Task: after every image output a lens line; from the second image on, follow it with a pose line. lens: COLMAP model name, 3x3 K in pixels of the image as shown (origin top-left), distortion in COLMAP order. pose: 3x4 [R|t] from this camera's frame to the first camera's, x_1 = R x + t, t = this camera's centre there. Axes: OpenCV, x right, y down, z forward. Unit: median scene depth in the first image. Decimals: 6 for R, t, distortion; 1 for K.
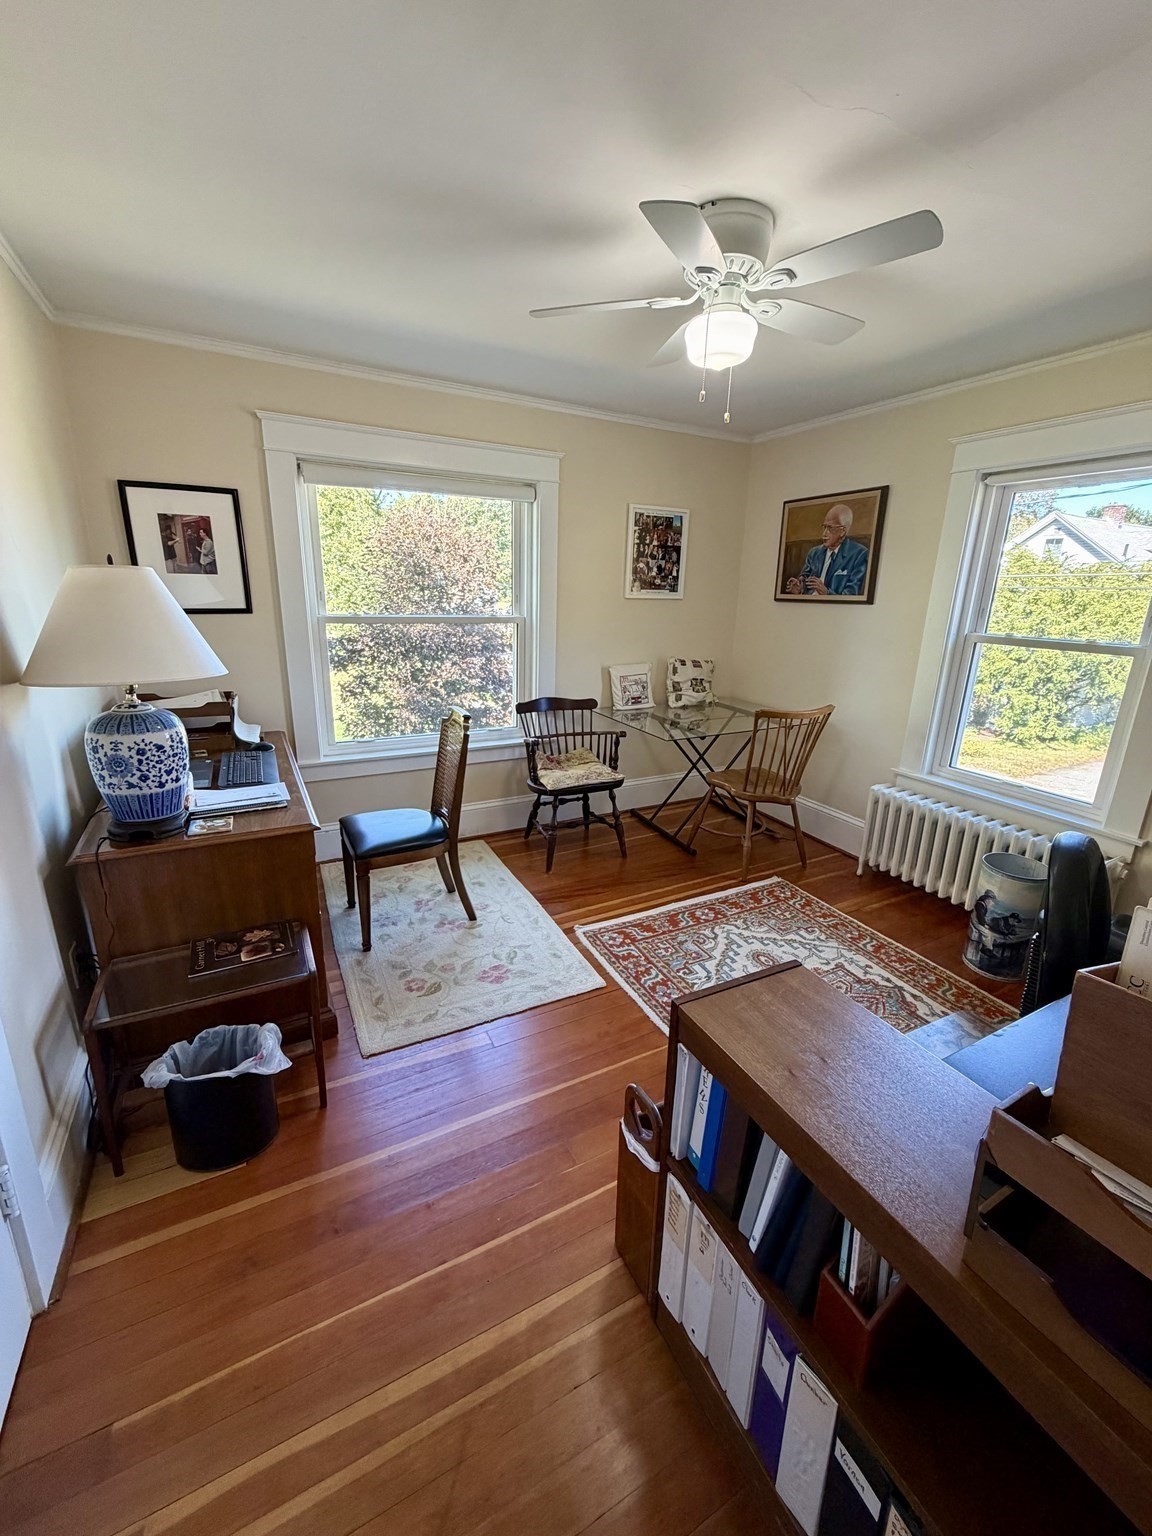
lens RADIAL K [[612.9, 0, 571.6], [0, 612.9, 759.4], [0, 0, 1]] dist [0.000251, 0.000053]
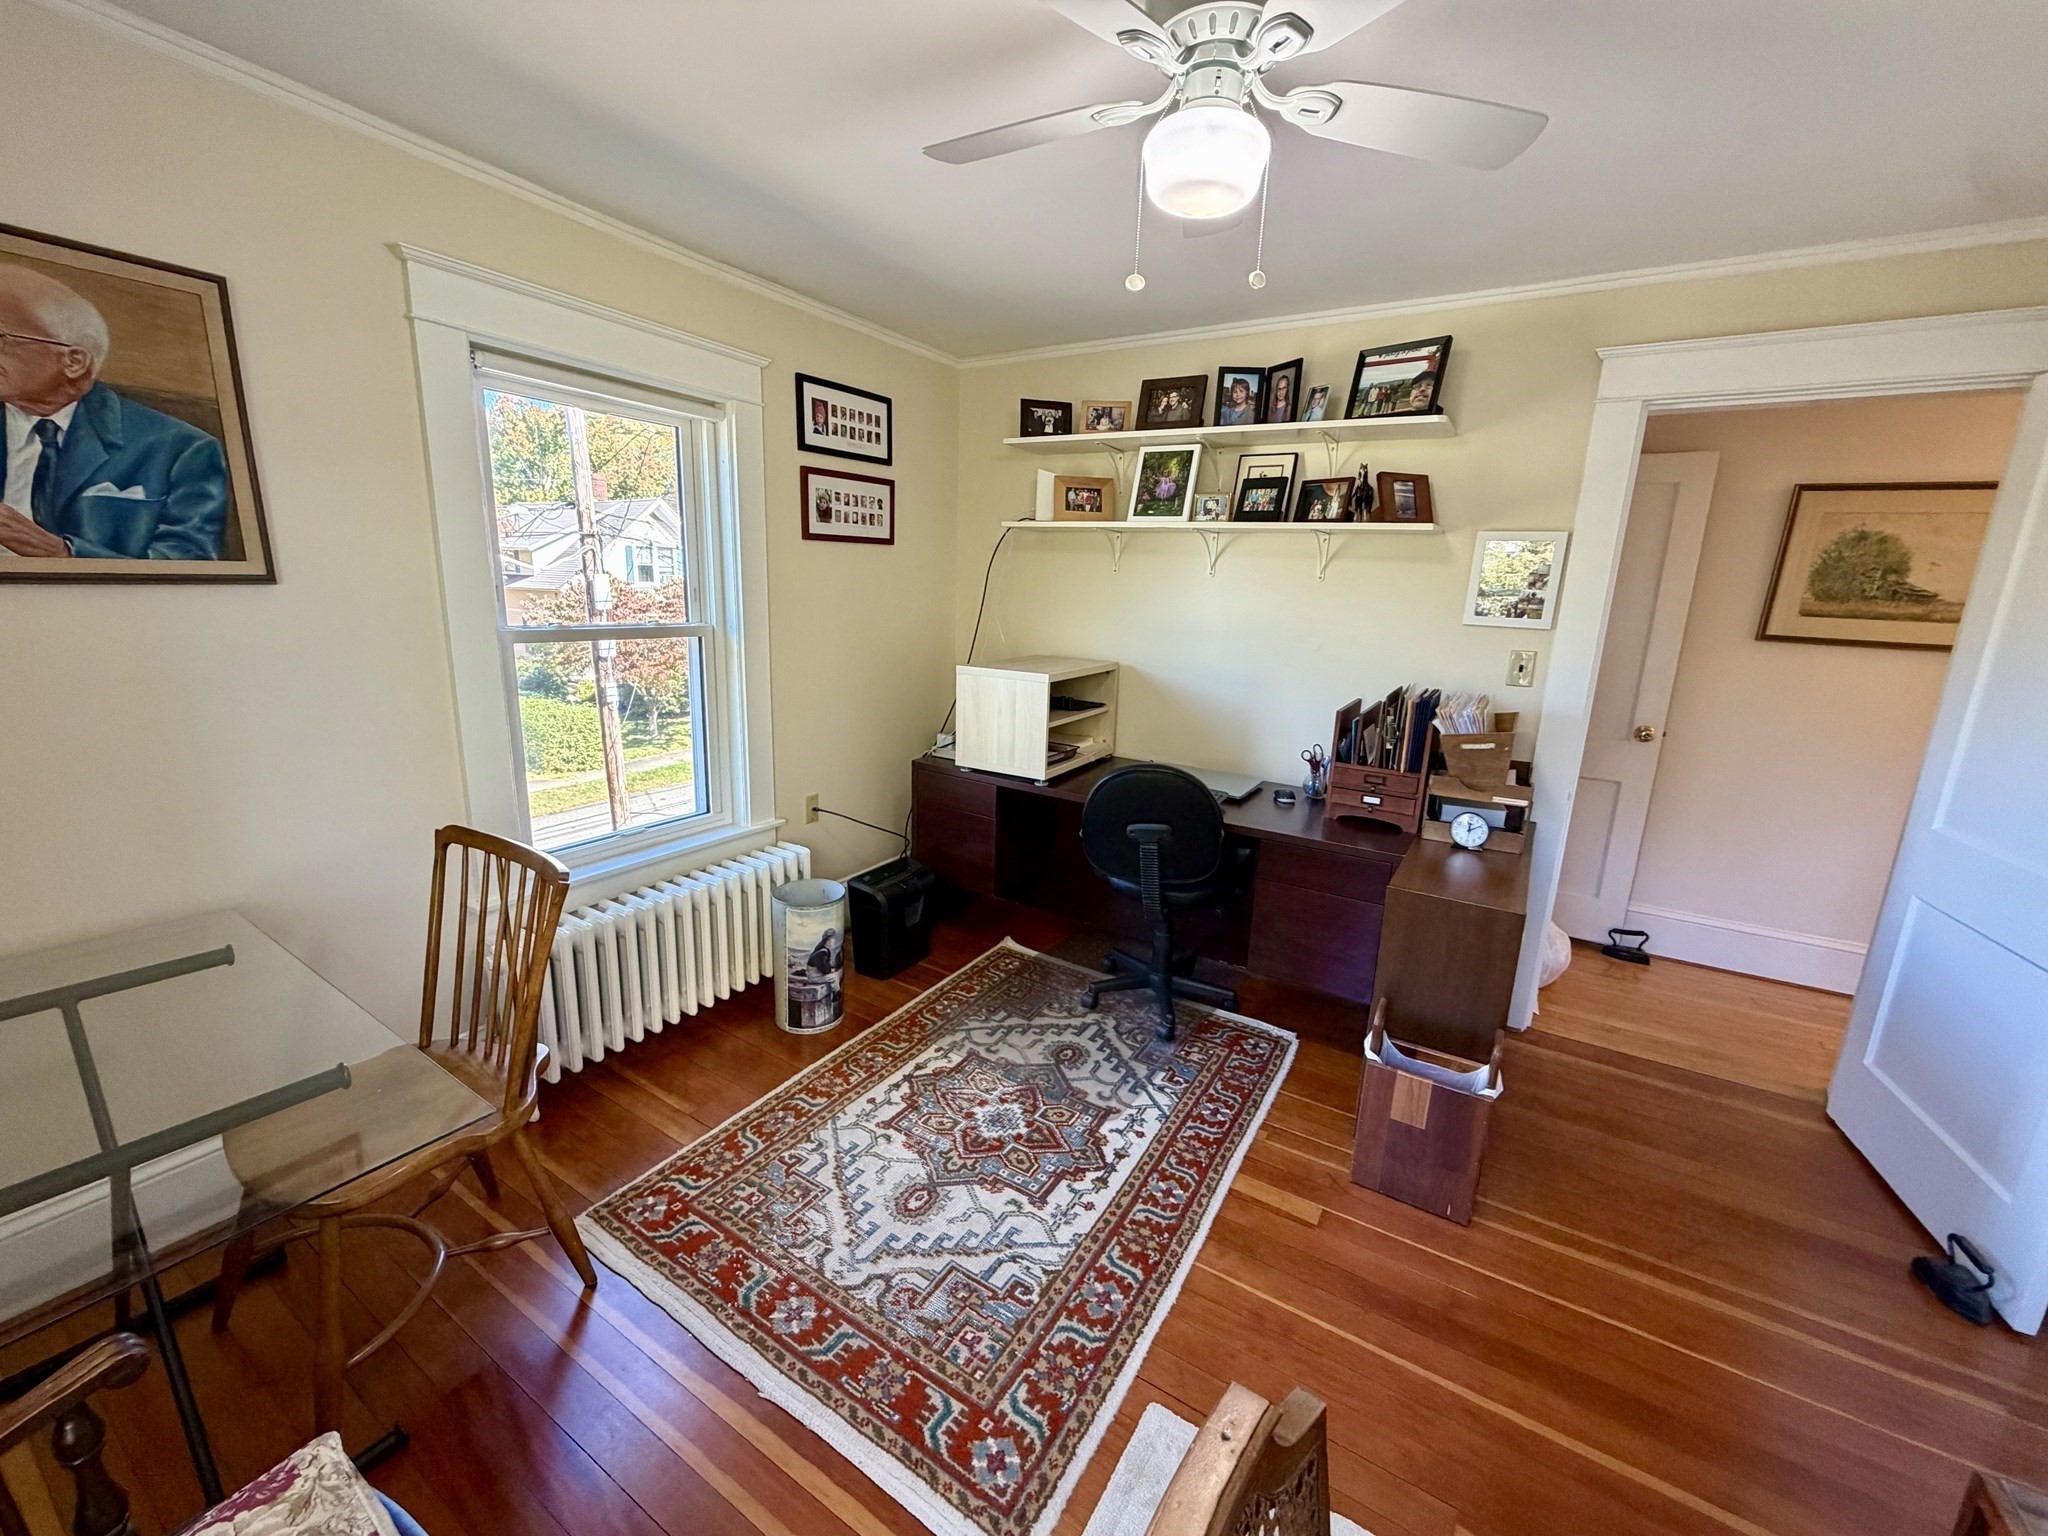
lens RADIAL K [[817.2, 0, 1017.3], [0, 817.2, 766.2], [0, 0, 1]] dist [0.000251, 0.000053]
pose [[-0.507579, -0.230701, 0.830145, -0.272684], [0.189204, 0.910124, 0.368613, -0.305949], [-0.840575, 0.344167, -0.418310, 1.051992]]
